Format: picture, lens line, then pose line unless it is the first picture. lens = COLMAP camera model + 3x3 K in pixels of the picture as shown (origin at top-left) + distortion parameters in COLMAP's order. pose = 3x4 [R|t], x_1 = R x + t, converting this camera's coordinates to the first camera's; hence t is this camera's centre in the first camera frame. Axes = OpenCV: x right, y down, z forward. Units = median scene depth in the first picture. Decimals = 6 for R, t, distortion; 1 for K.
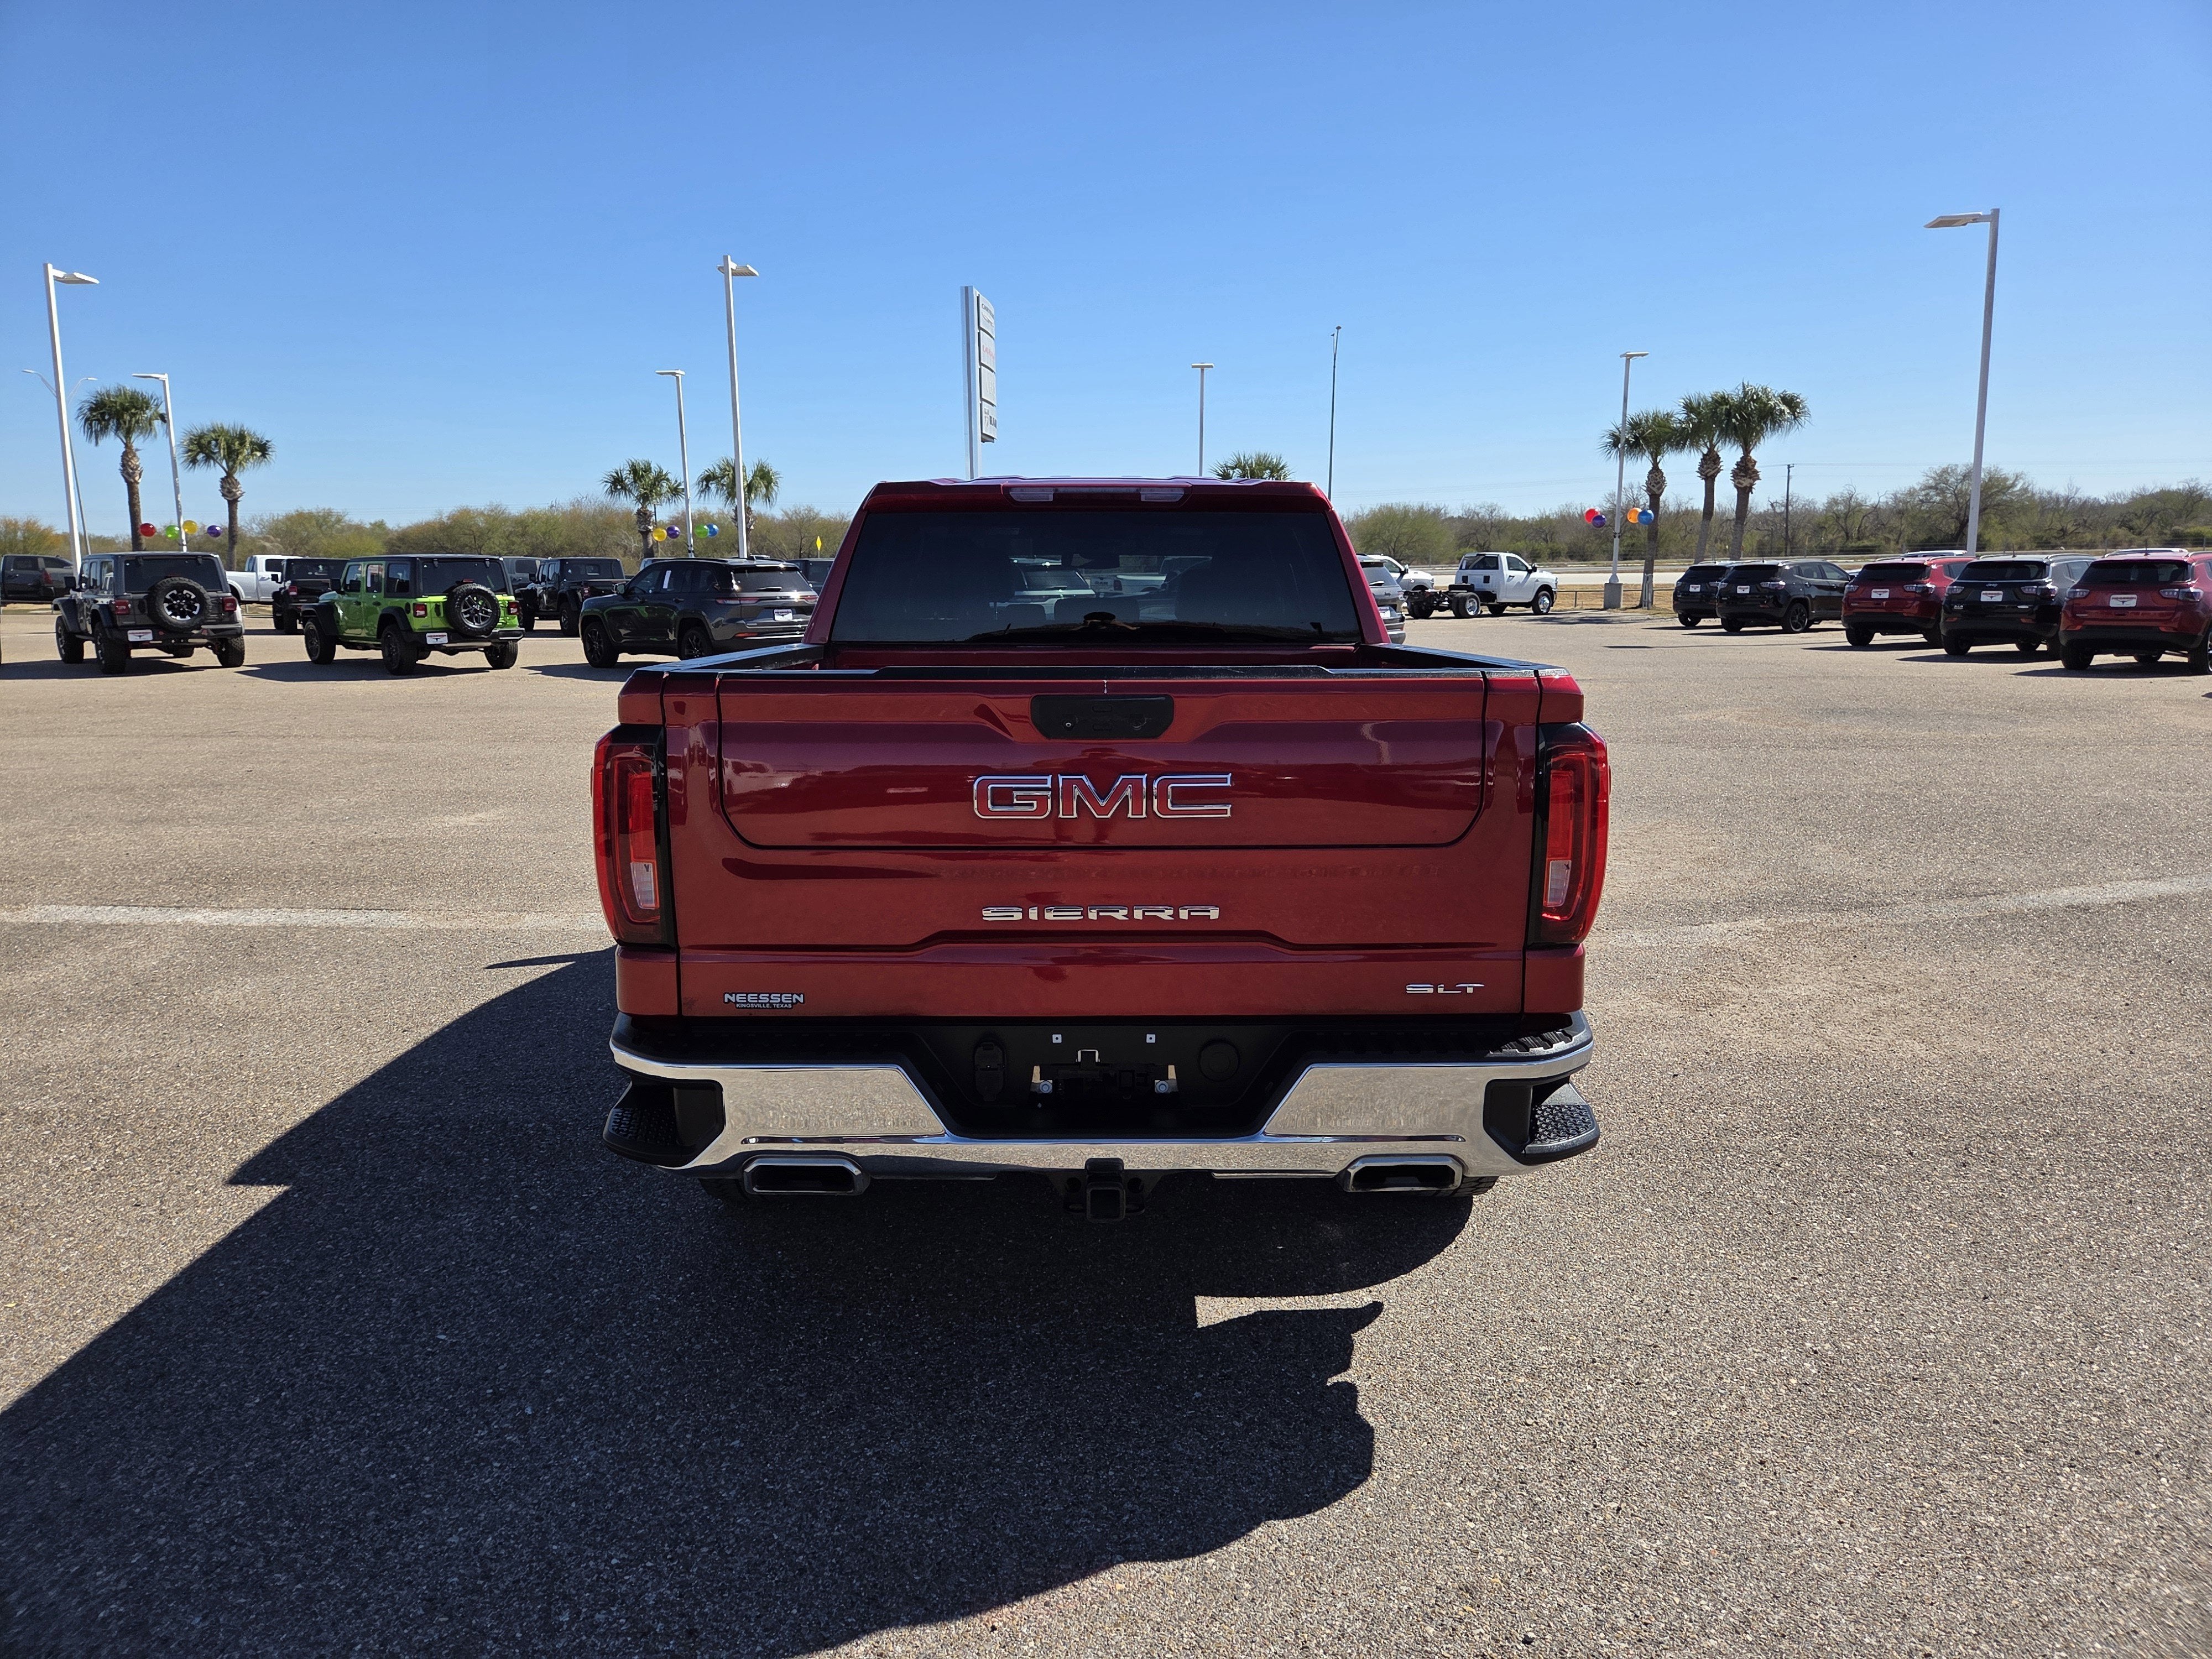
lens RADIAL K [[1486.3, 0, 1103.9], [0, 1486.3, 805.6], [0, 0, 1]] dist [0.061147, -0.053764]
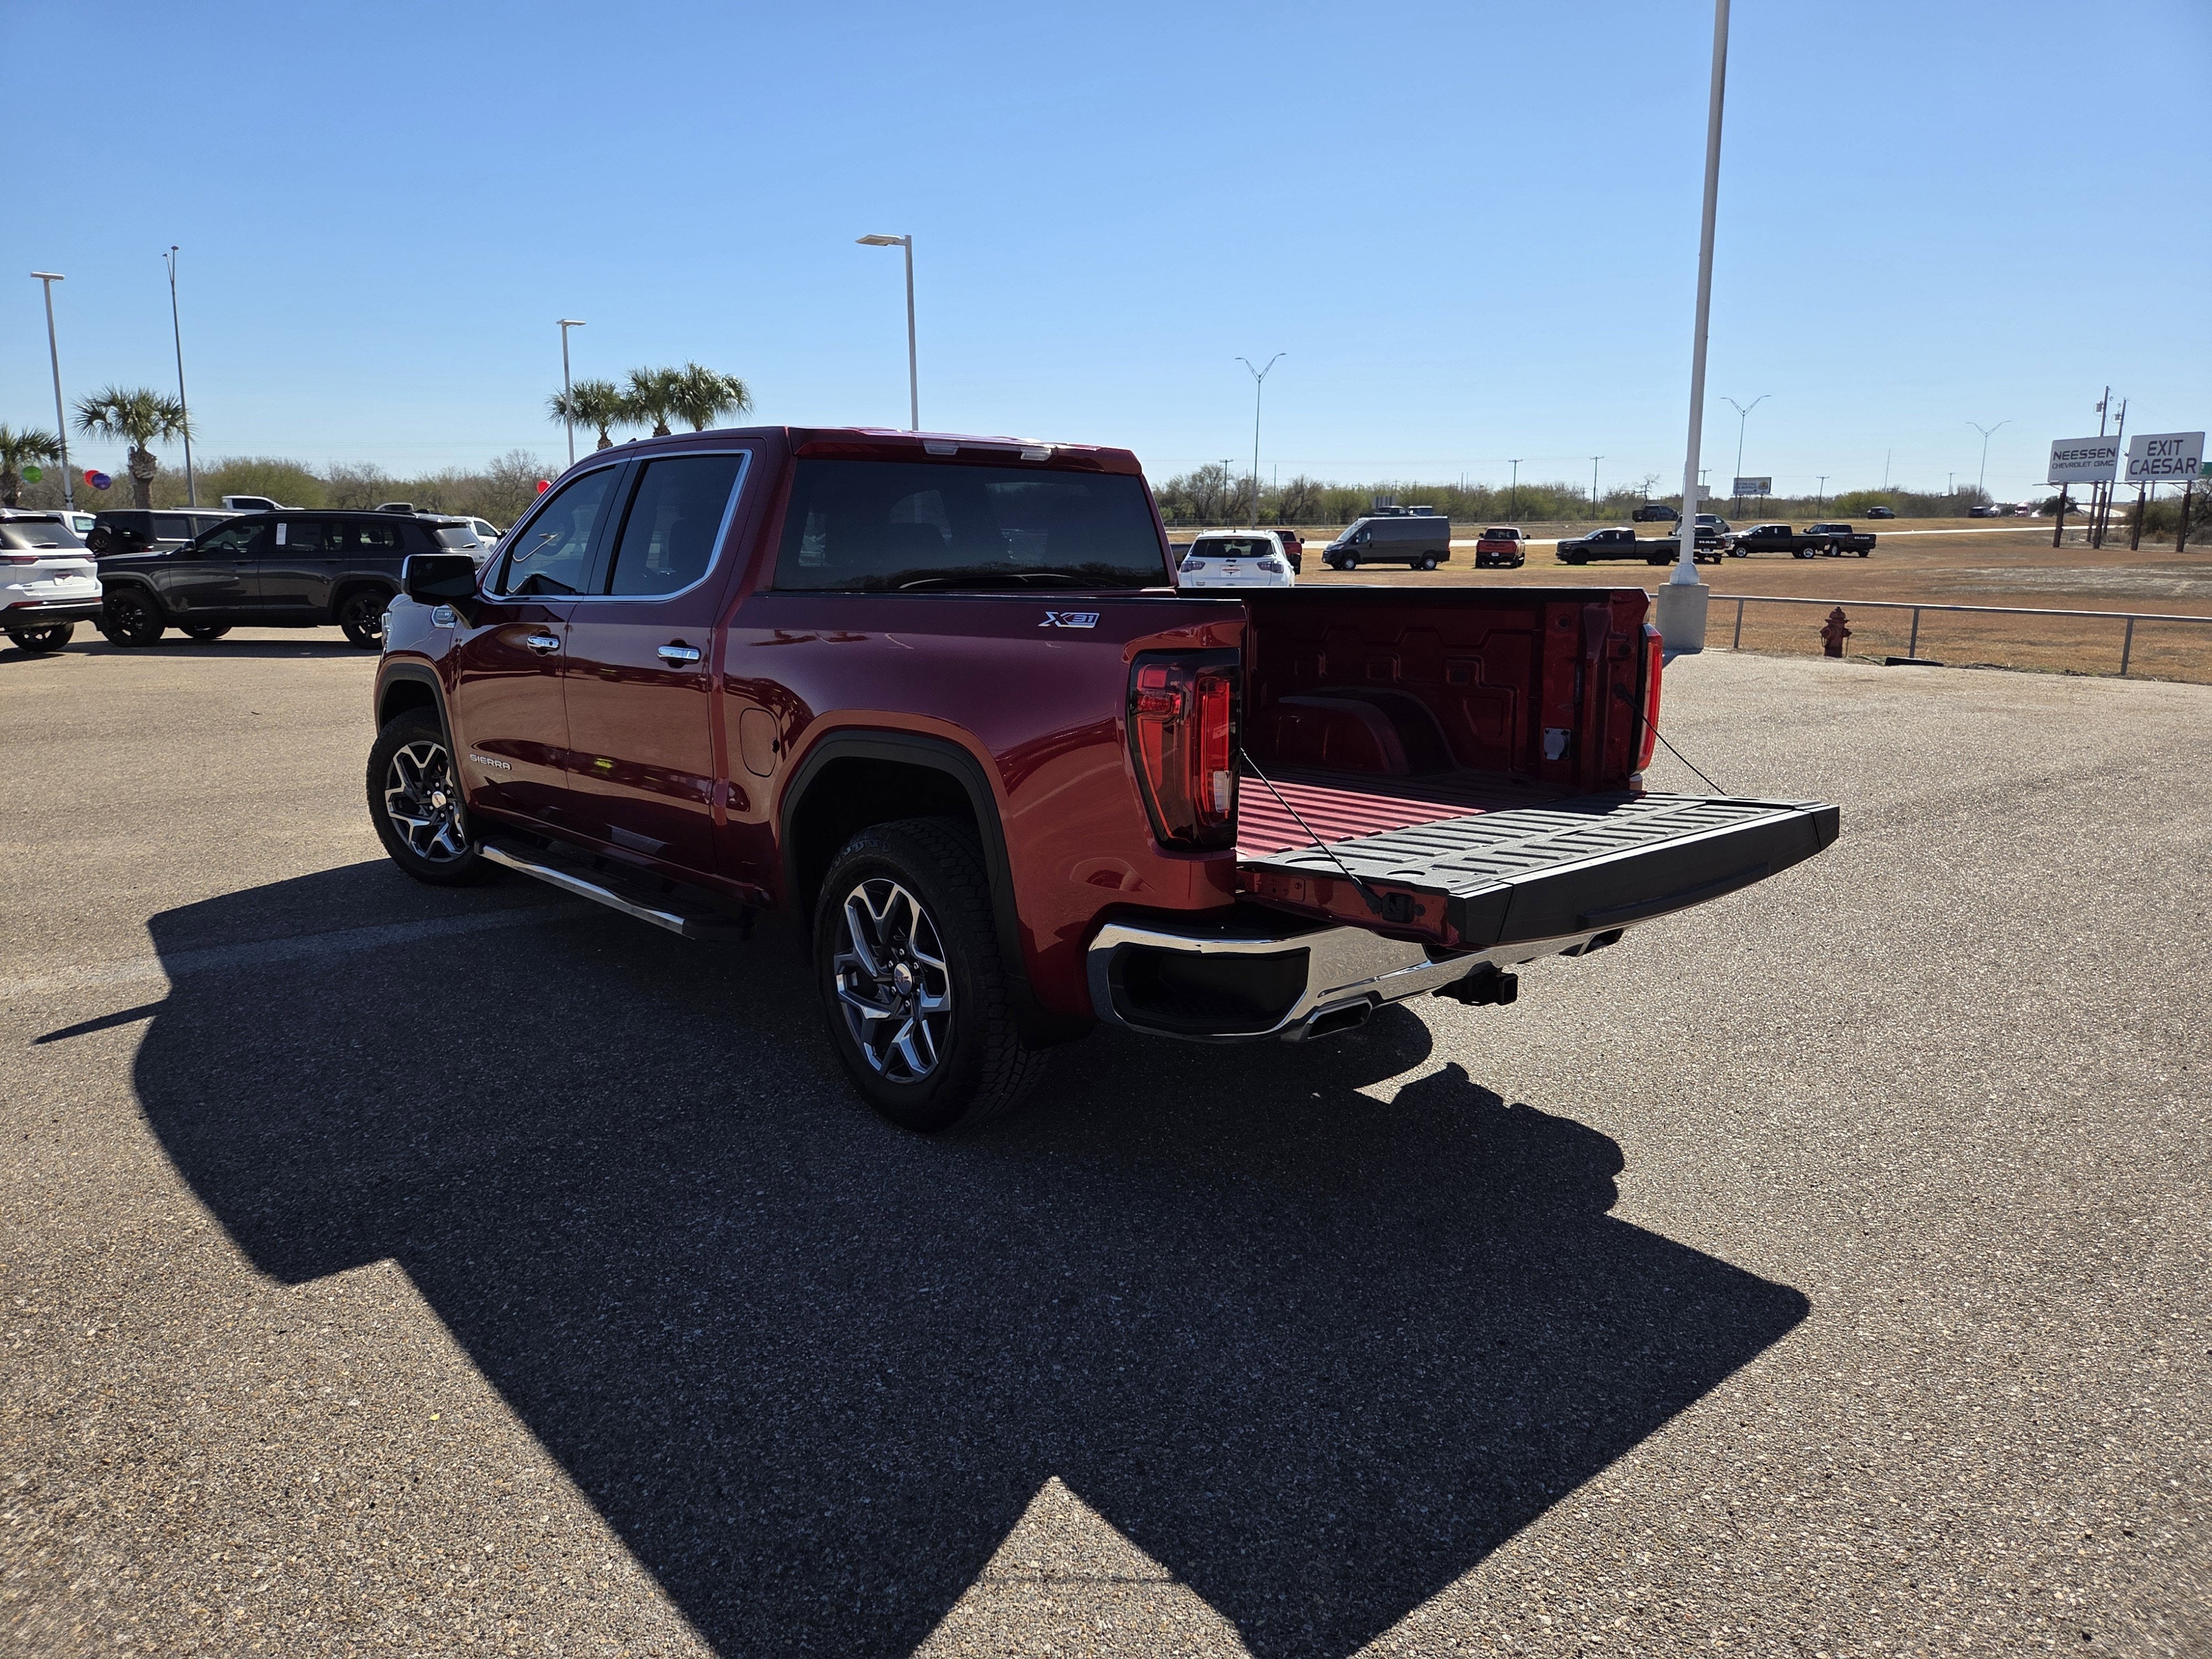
lens RADIAL K [[1486.3, 0, 1099.5], [0, 1486.3, 808.9], [0, 0, 1]] dist [0.061147, -0.053764]
pose [[0.756606, -0.105907, 0.645238, -0.778769], [0.091981, 0.994222, 0.055331, -0.002933], [-0.647370, 0.017486, 0.761976, 0.143693]]
